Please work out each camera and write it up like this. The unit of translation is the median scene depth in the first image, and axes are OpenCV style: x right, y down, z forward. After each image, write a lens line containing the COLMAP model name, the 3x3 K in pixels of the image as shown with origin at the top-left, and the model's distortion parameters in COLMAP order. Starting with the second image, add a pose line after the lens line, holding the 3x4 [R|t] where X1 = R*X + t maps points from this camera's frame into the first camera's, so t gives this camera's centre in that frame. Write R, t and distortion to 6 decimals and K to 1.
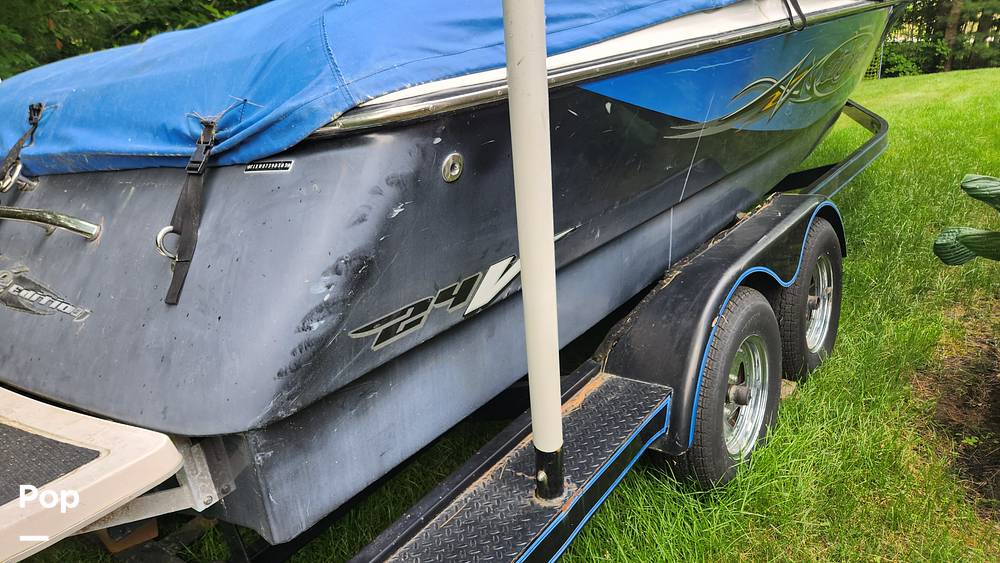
lens RADIAL K [[678.1, 0, 500.0], [0, 678.1, 281.5], [0, 0, 1]] dist [0.051634, -0.034713]
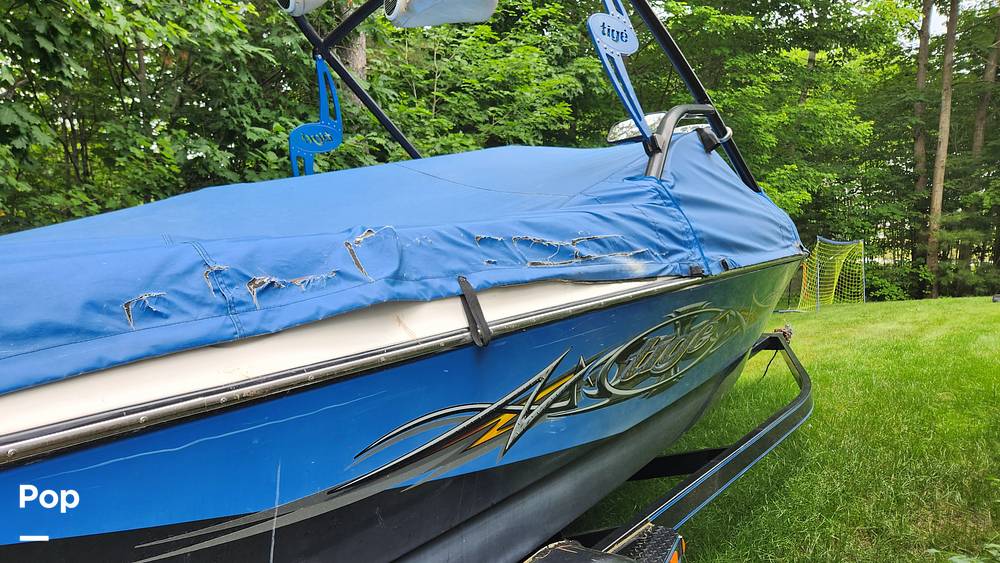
lens RADIAL K [[678.6, 0, 521.2], [0, 678.6, 282.1], [0, 0, 1]] dist [0.081812, -0.079514]
pose [[0.999638, 0.025717, -0.007928, 0.110322], [-0.026908, 0.959978, -0.278781, -0.055943], [0.000442, 0.278893, 0.960322, 0.080089]]
